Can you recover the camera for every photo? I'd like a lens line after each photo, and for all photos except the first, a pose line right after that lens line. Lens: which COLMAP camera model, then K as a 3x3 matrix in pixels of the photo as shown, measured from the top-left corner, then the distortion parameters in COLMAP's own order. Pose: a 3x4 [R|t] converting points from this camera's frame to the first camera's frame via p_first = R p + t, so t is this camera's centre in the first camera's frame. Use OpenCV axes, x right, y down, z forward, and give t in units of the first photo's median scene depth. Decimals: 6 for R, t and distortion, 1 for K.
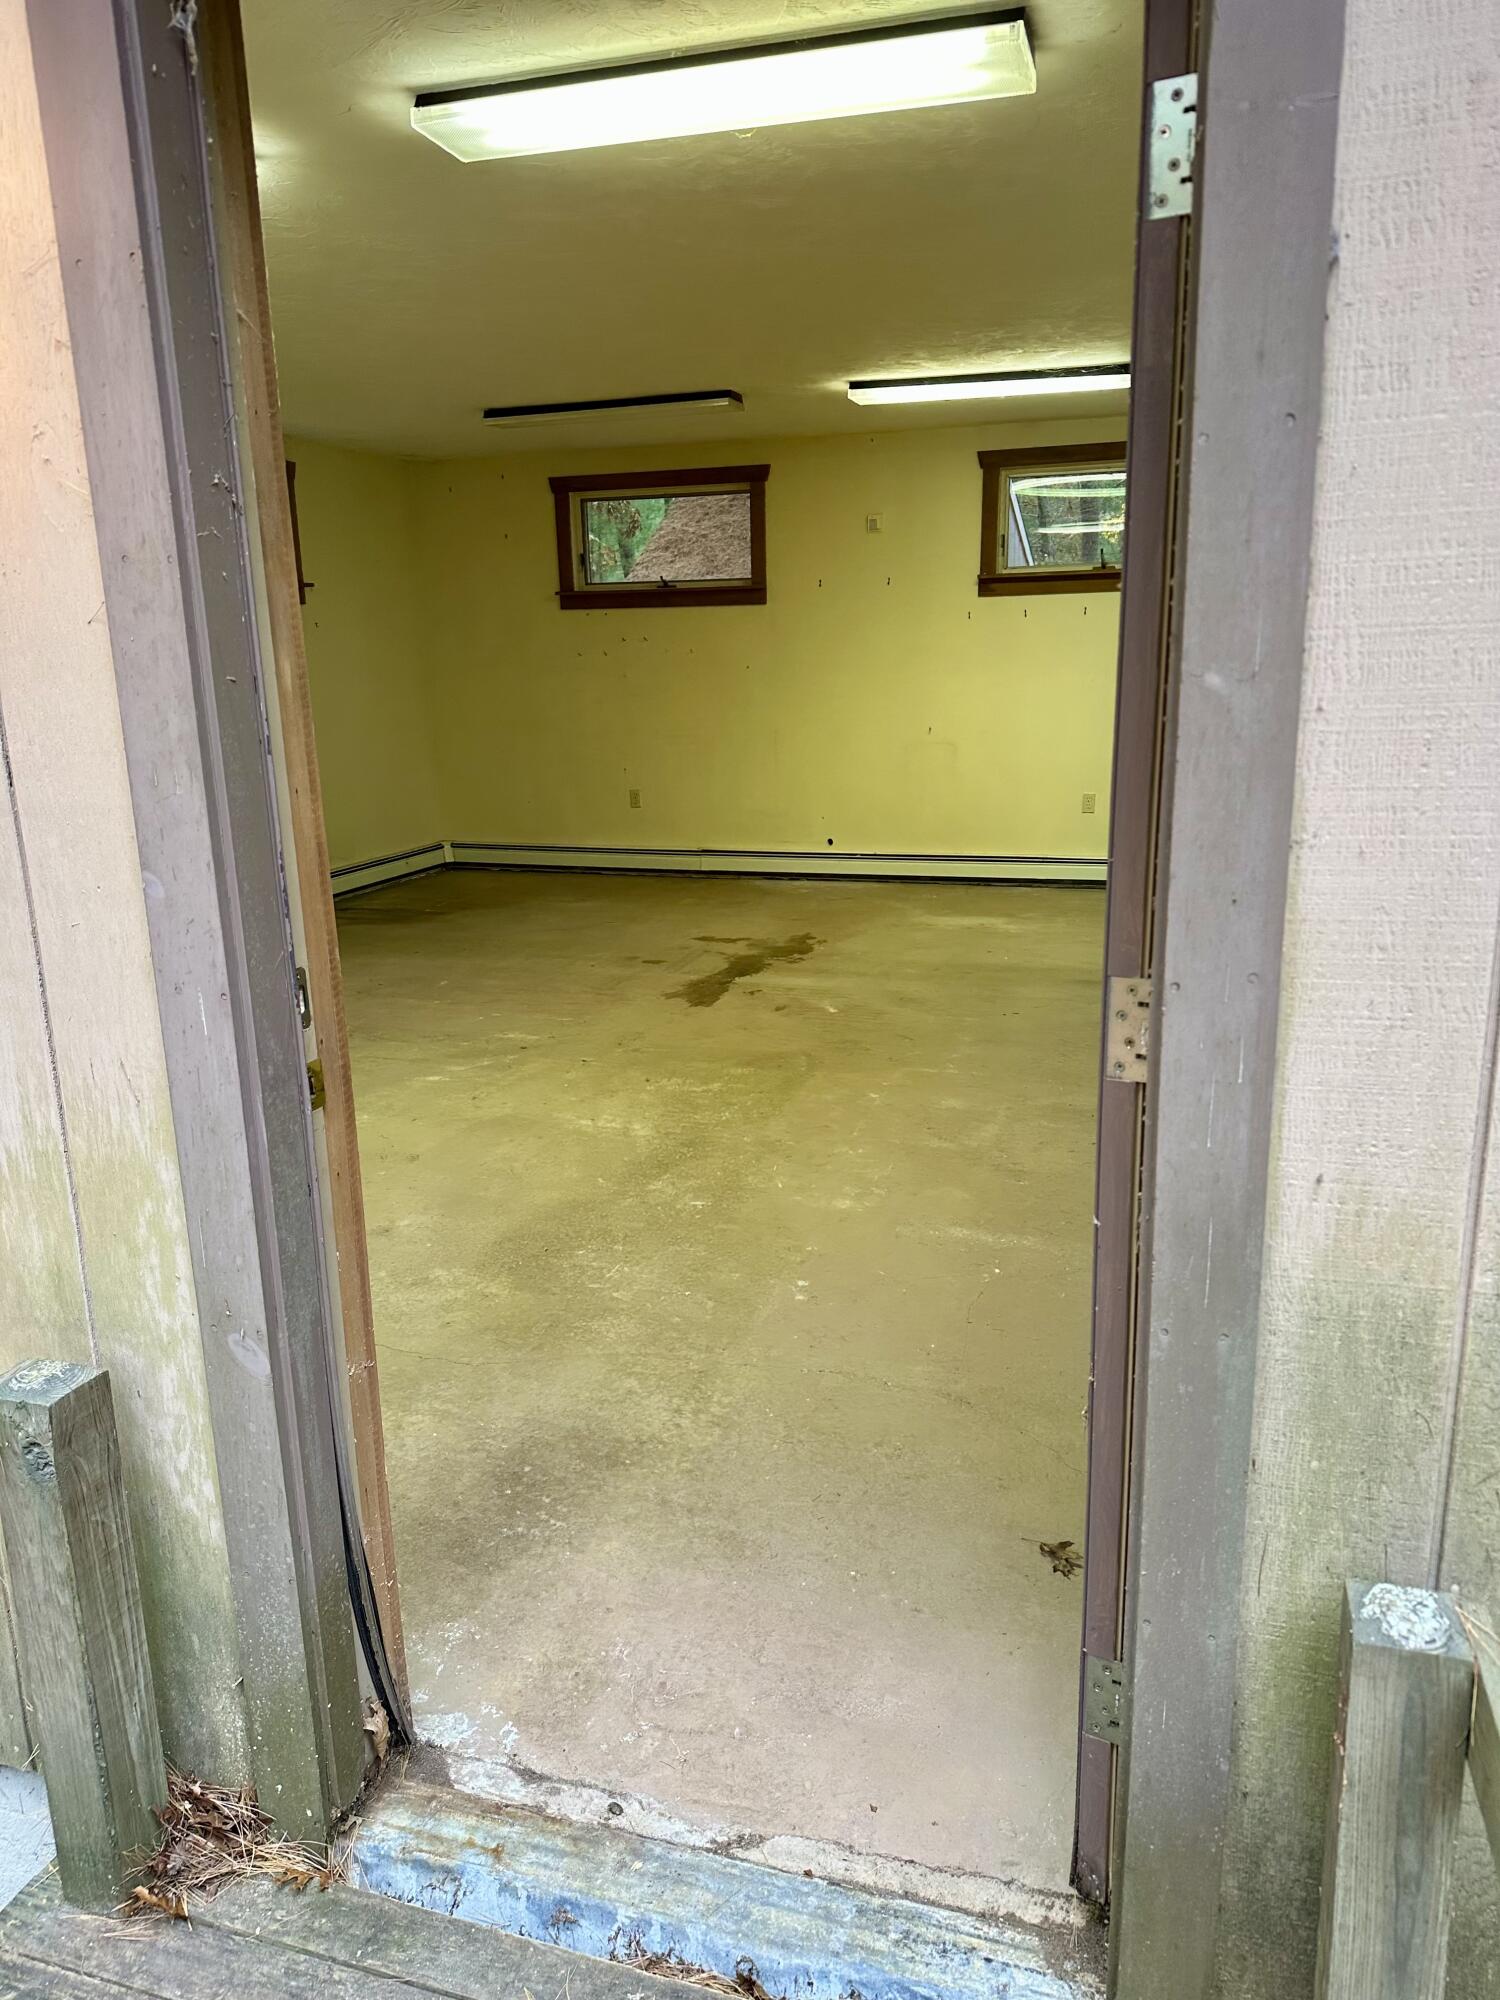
lens RADIAL K [[1465.1, 0, 750.6], [0, 1465.1, 1034.1], [0, 0, 1]] dist [0.149138, -0.256739]
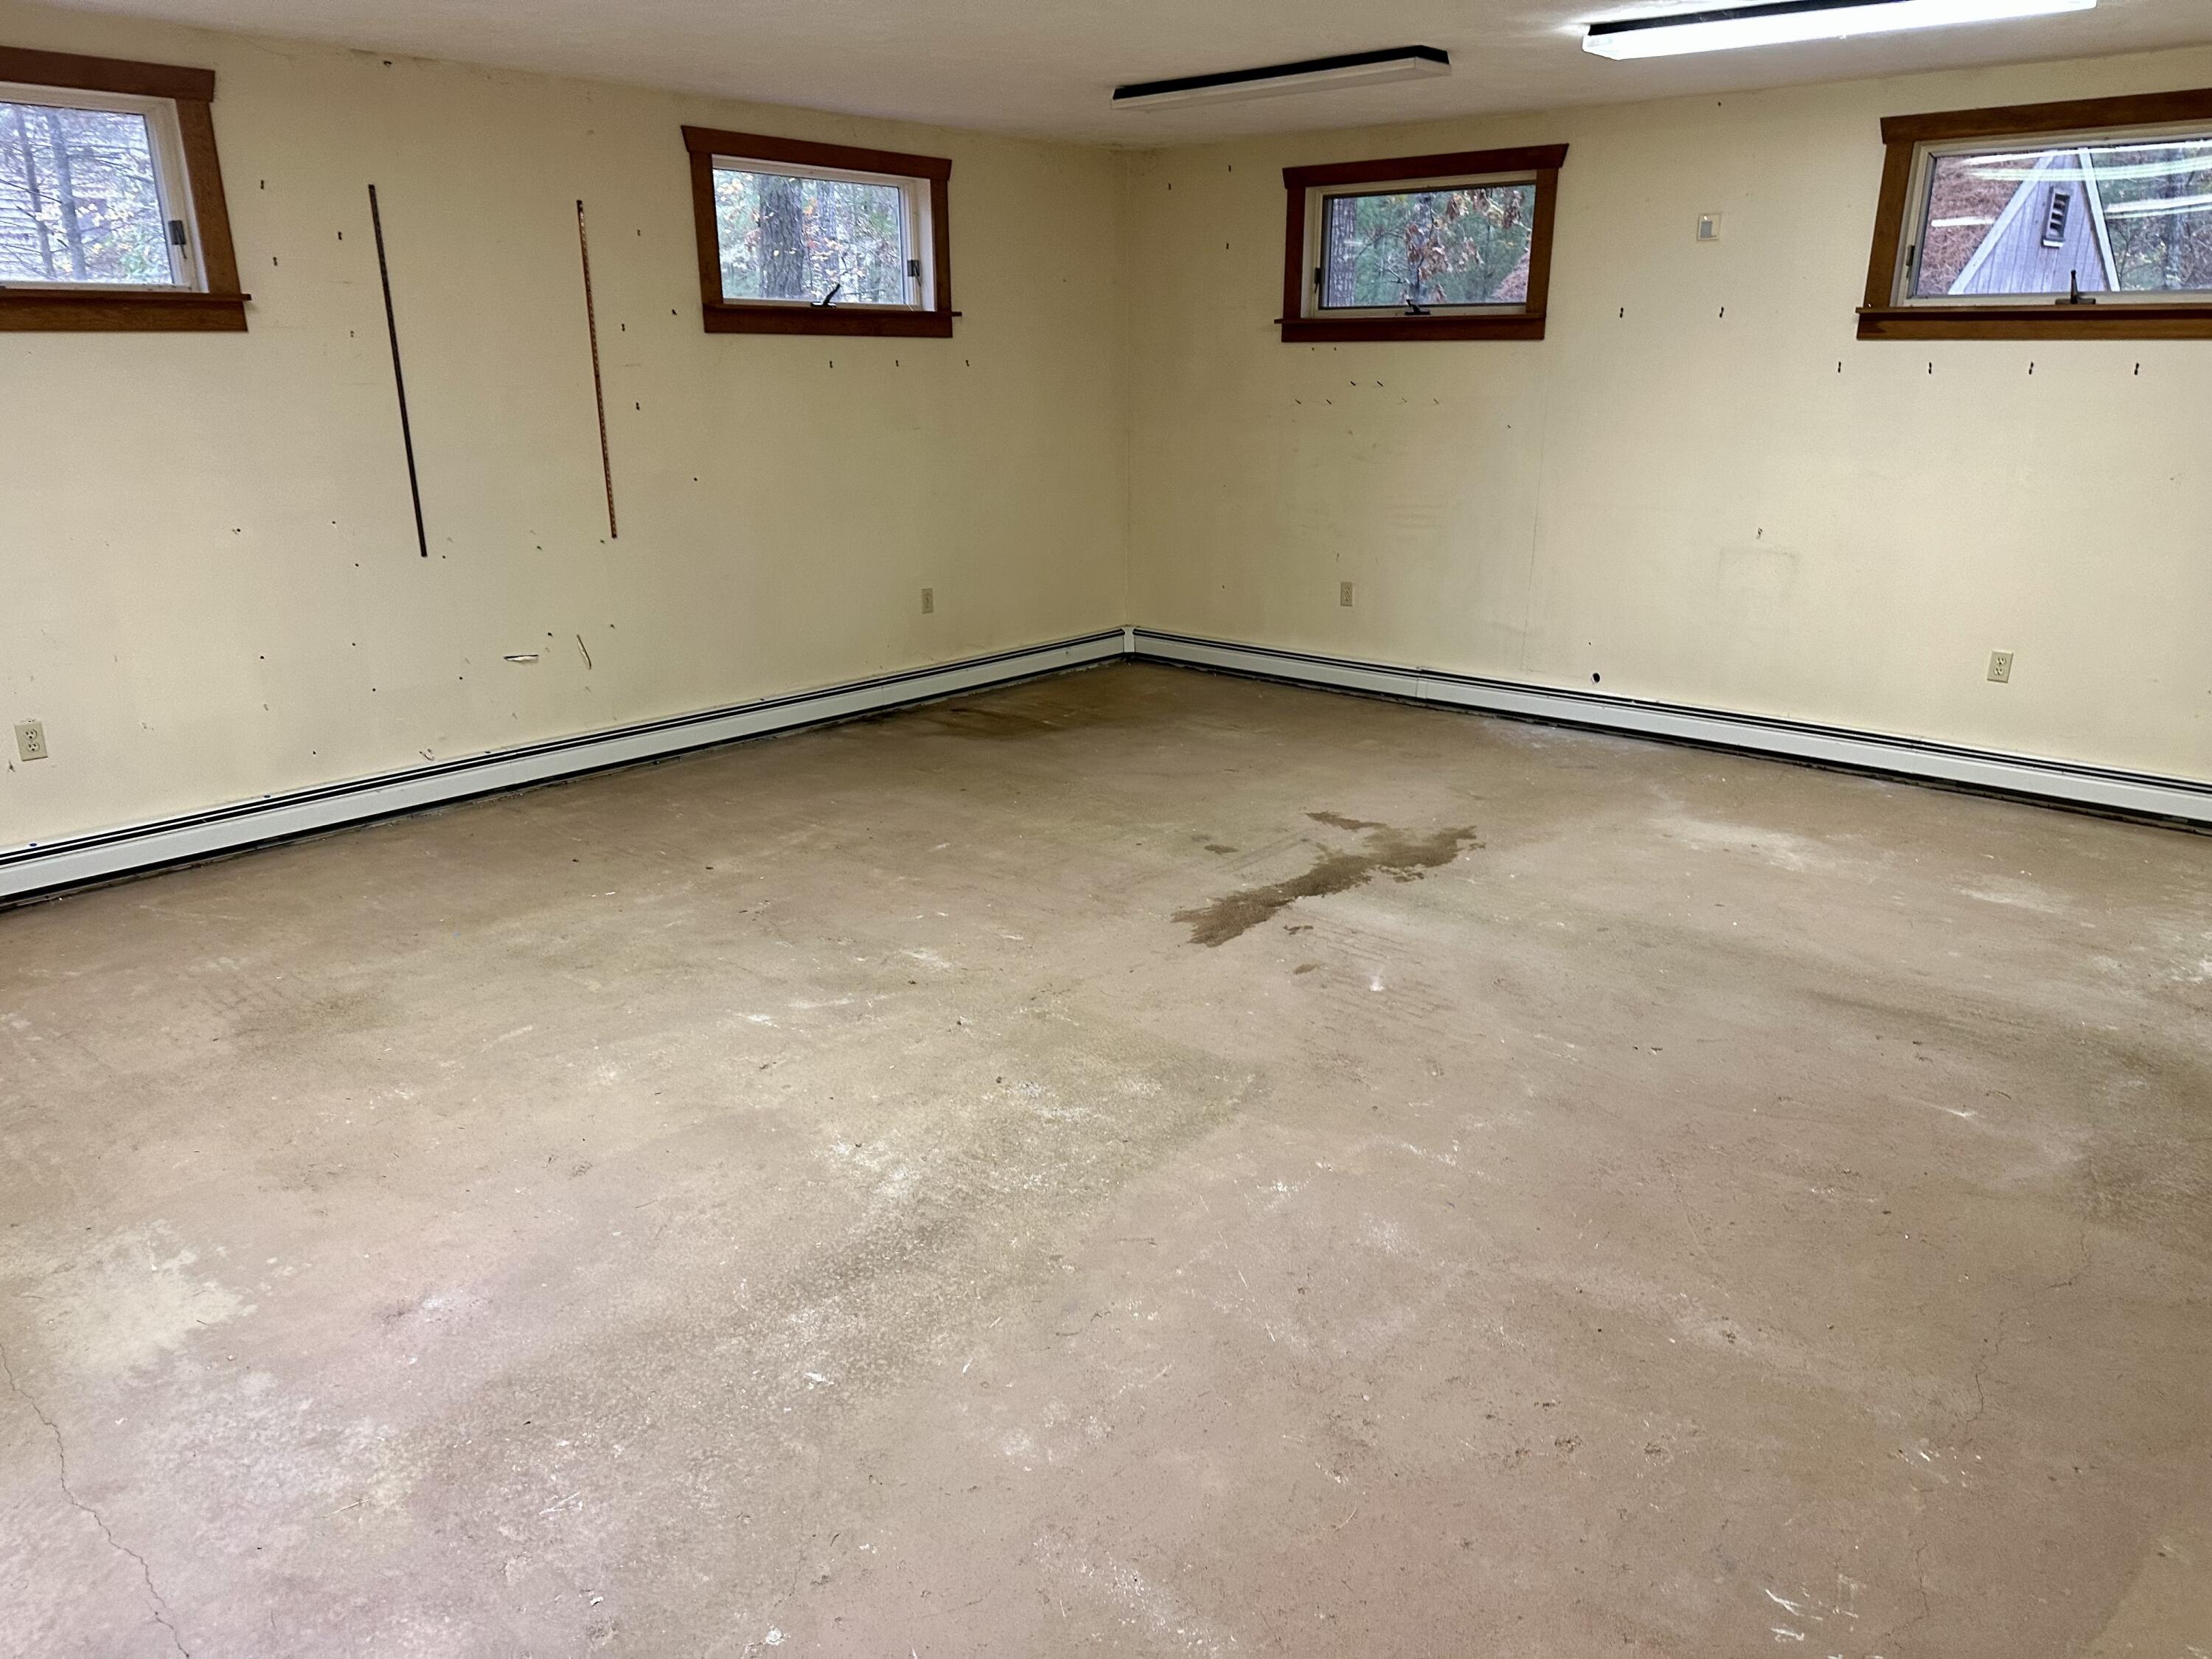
lens RADIAL K [[1620.4, 0, 1106.0], [0, 1620.4, 829.5], [0, 0, 1]] dist [0.149138, -0.256739]
pose [[0.919712, 0.131567, -0.369891, 0.165568], [-0.117582, 0.991236, 0.060213, -0.093580], [0.374571, -0.011886, 0.927122, 0.214246]]
